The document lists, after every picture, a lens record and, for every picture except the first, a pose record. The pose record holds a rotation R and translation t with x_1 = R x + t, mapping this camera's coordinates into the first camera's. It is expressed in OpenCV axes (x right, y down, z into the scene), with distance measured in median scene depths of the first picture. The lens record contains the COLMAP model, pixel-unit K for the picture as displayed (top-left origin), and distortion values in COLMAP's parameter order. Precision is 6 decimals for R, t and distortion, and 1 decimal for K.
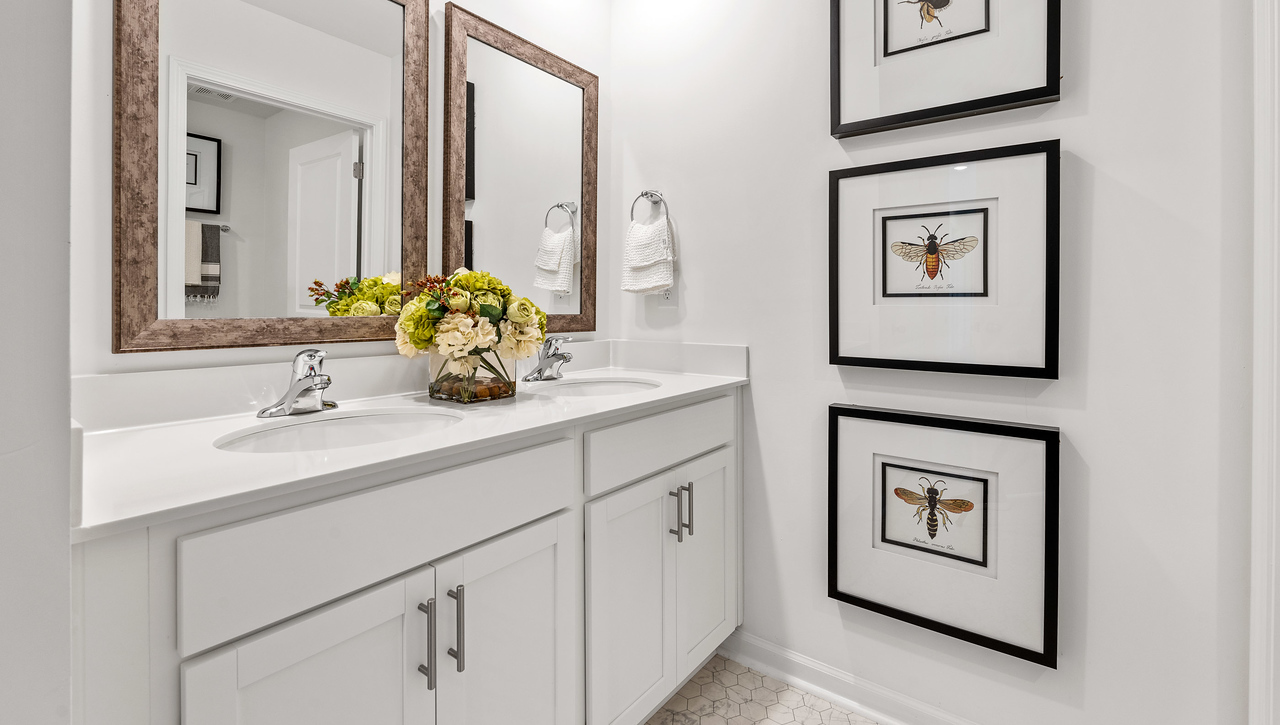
lens RADIAL K [[555.6, 0, 640.0], [0, 555.6, 299.3], [0, 0, 1]] dist [-0.001299, -0.000315]
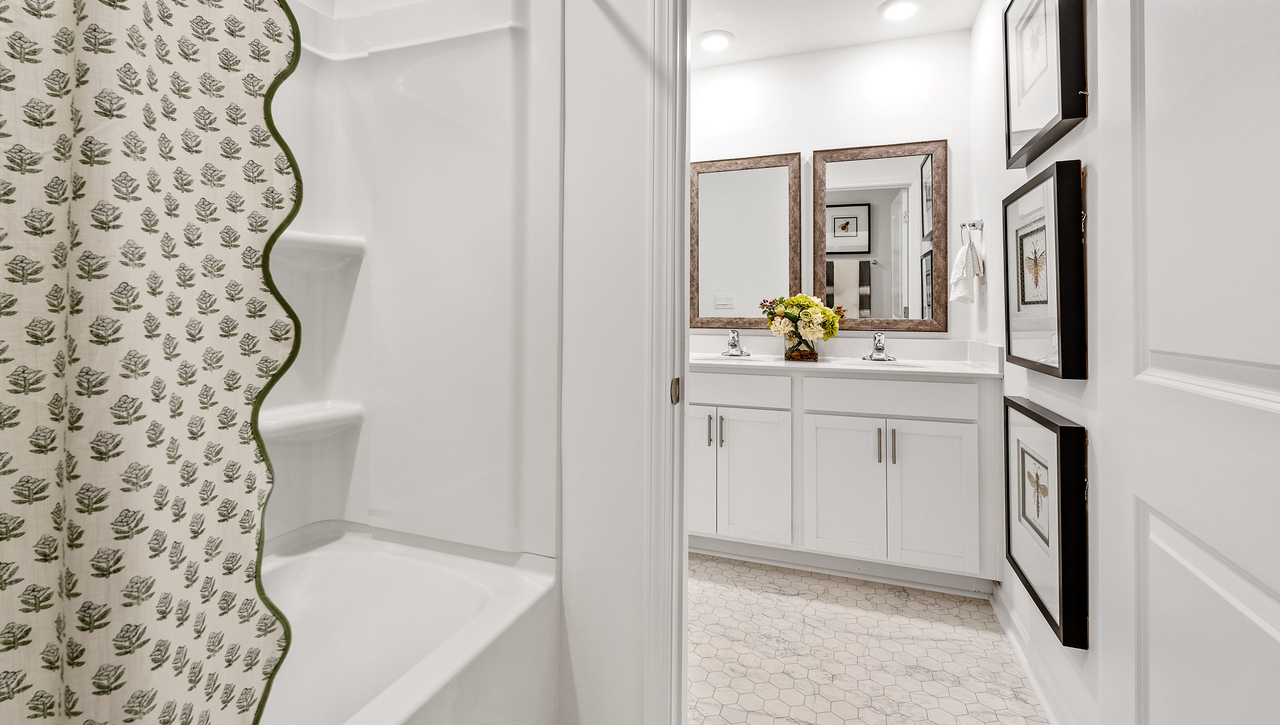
lens RADIAL K [[555.6, 0, 640.0], [0, 555.6, 299.3], [0, 0, 1]] dist [-0.001299, -0.000315]
pose [[0.279922, -0.024653, -0.959706, 1.206059], [0.007856, 0.999696, -0.023389, 0.004723], [0.959991, -0.000992, 0.280031, -0.075411]]
